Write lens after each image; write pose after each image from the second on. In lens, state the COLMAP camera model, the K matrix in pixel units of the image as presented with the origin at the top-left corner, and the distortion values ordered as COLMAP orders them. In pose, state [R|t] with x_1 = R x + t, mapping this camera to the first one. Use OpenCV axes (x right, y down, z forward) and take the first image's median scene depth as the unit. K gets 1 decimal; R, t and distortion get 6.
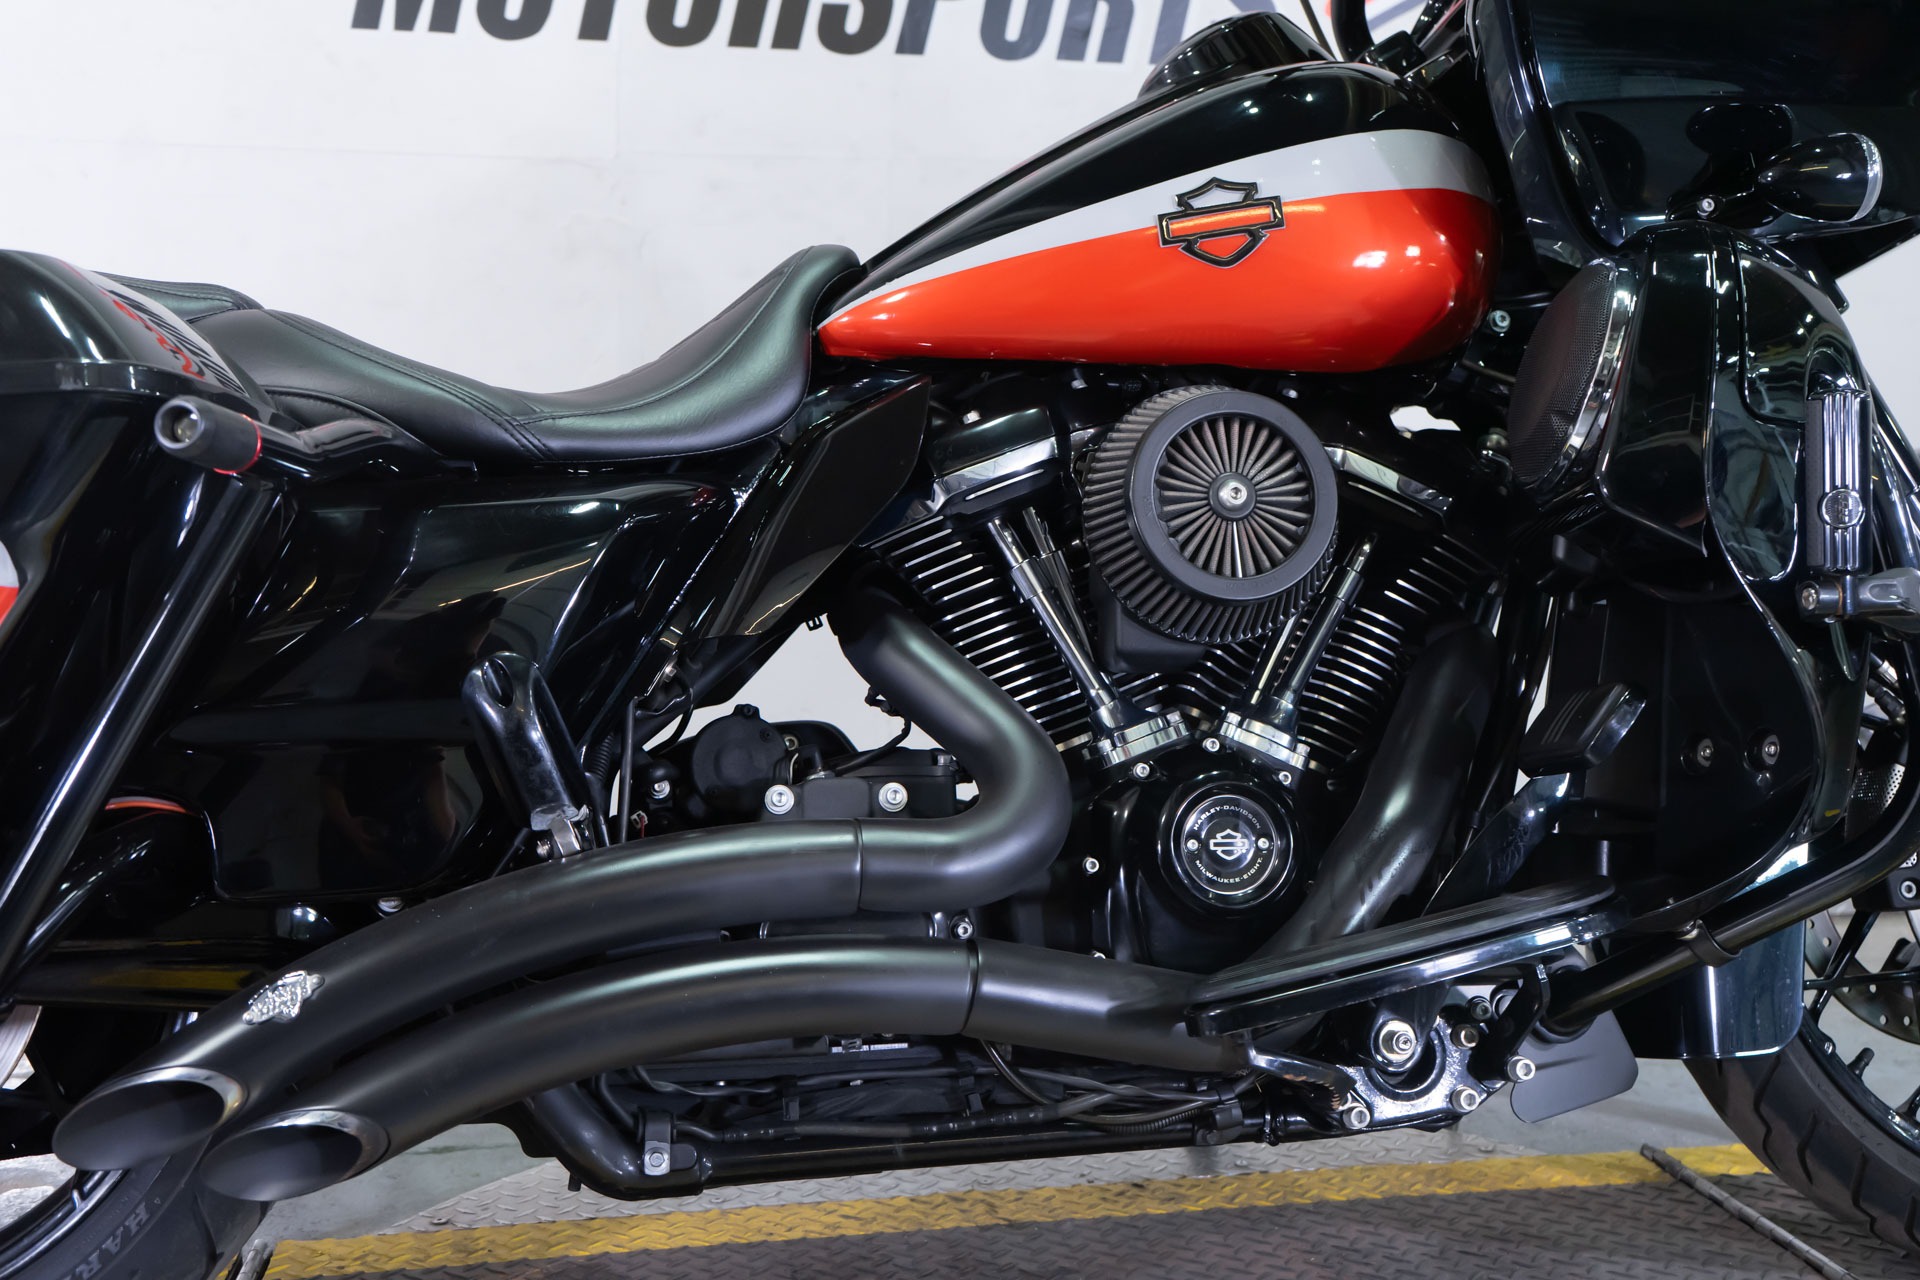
lens RADIAL K [[2138.5, 0, 960.0], [0, 2138.5, 640.0], [0, 0, 1]] dist [0.011516, 0.011515]
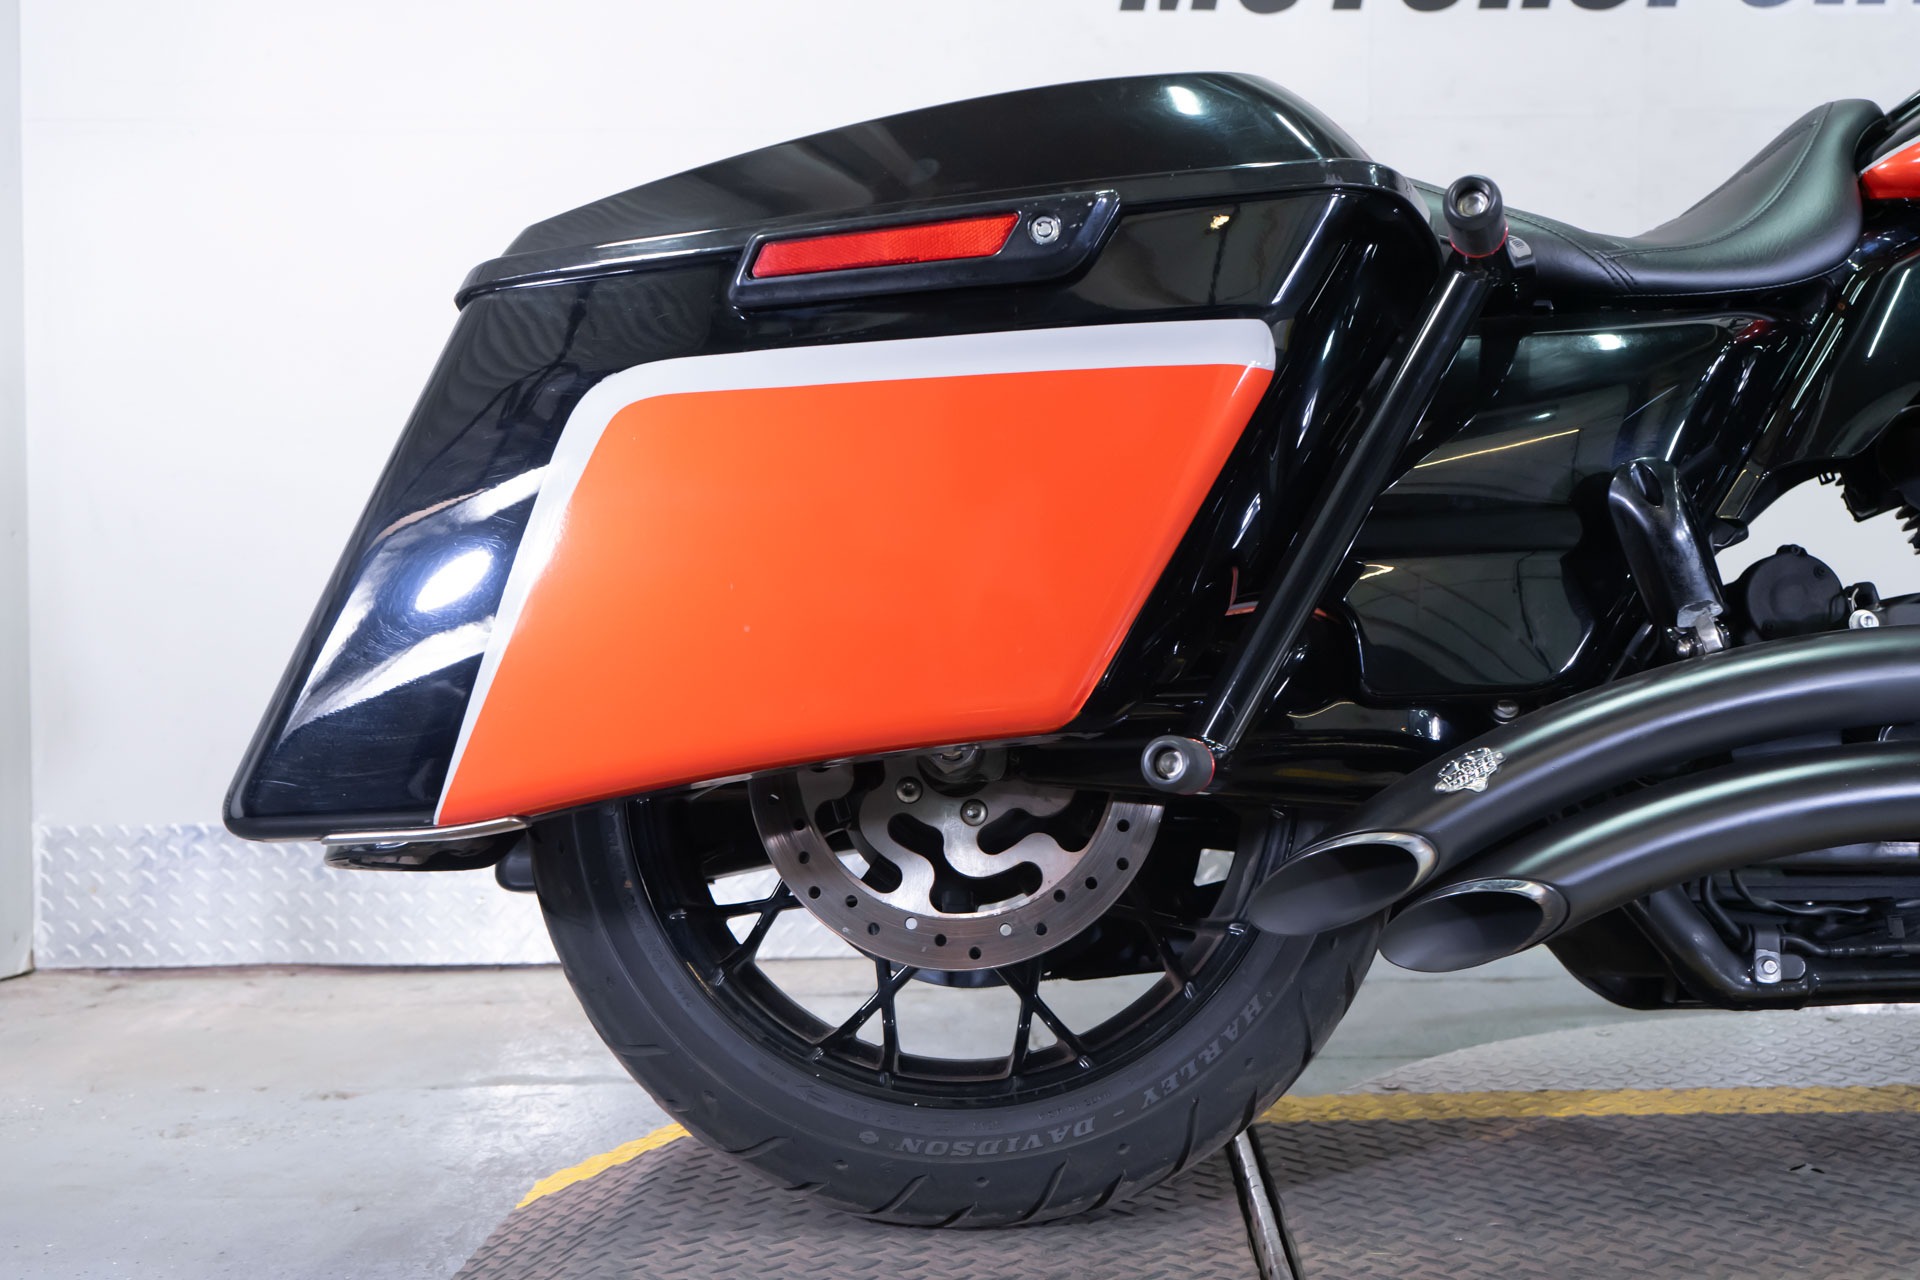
lens RADIAL K [[2138.5, 0, 960.0], [0, 2138.5, 640.0], [0, 0, 1]] dist [0.011516, 0.011515]
pose [[0.980215, -0.003878, -0.197898, -0.314097], [-0.003977, 0.999220, -0.039276, 0.128426], [0.197896, 0.039286, 0.979435, -0.075691]]
